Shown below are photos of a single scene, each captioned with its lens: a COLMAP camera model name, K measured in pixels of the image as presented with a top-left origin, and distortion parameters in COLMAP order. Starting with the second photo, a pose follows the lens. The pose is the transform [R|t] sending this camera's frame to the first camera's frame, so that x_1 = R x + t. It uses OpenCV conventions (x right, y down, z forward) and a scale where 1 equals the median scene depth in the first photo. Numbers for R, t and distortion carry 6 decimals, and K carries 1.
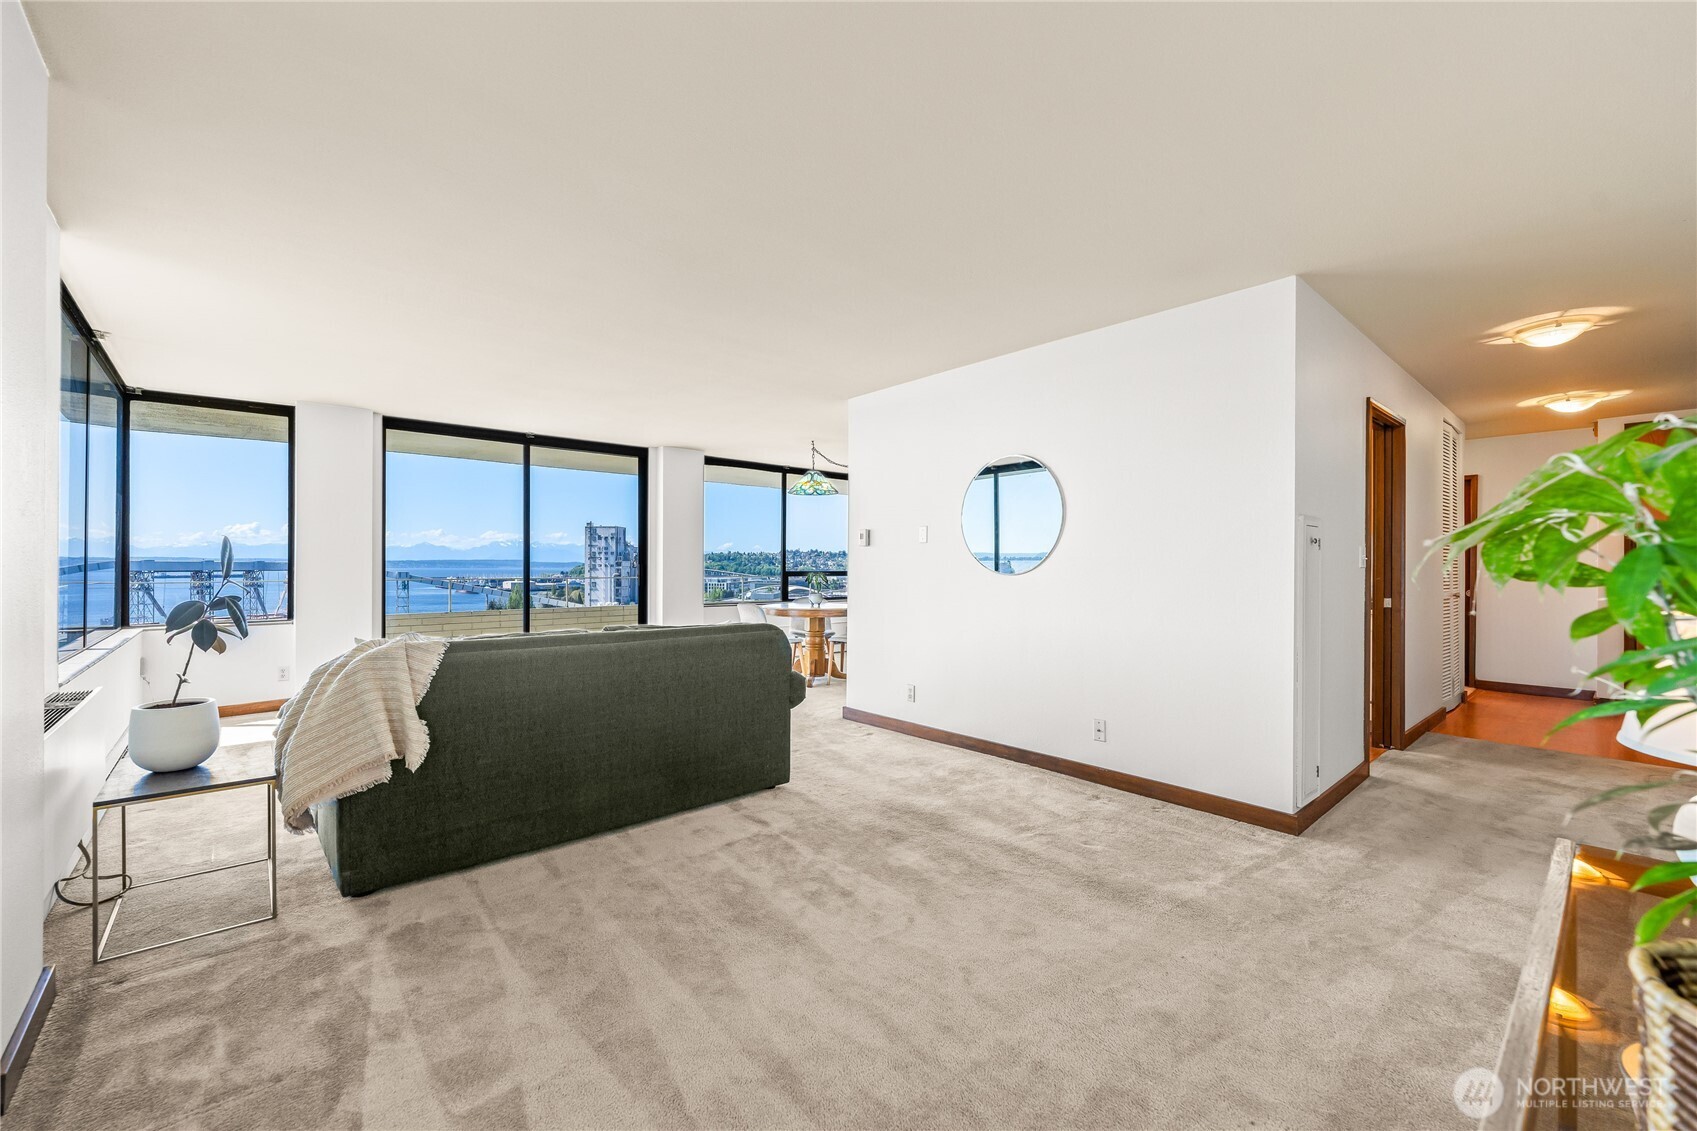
lens RADIAL K [[683.6, 0, 845.0], [0, 683.6, 567.3], [0, 0, 1]] dist [-0.002833, -0.000158]
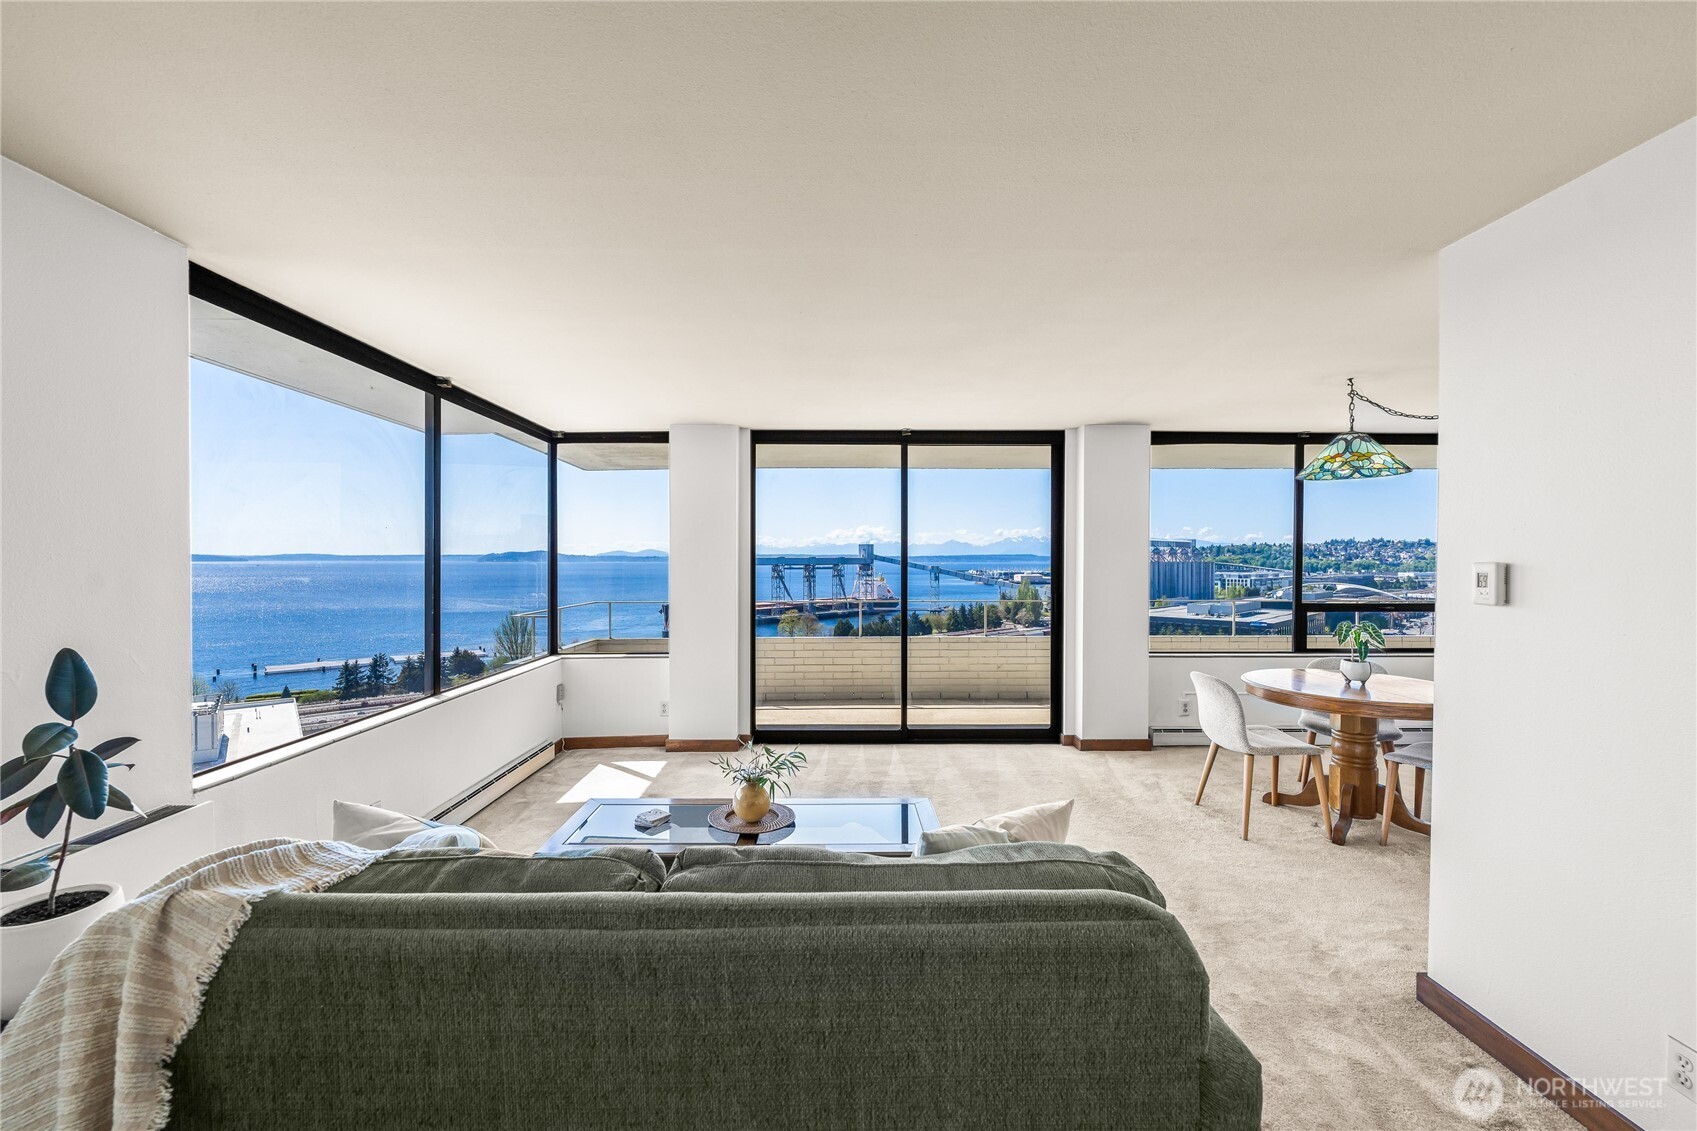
lens RADIAL K [[683.6, 0, 845.0], [0, 683.6, 567.3], [0, 0, 1]] dist [-0.002833, -0.000158]
pose [[0.759740, 0.004847, -0.650209, 0.000634], [0.001150, 0.999961, 0.008798, -0.041201], [0.650226, -0.007432, 0.759705, 0.332420]]
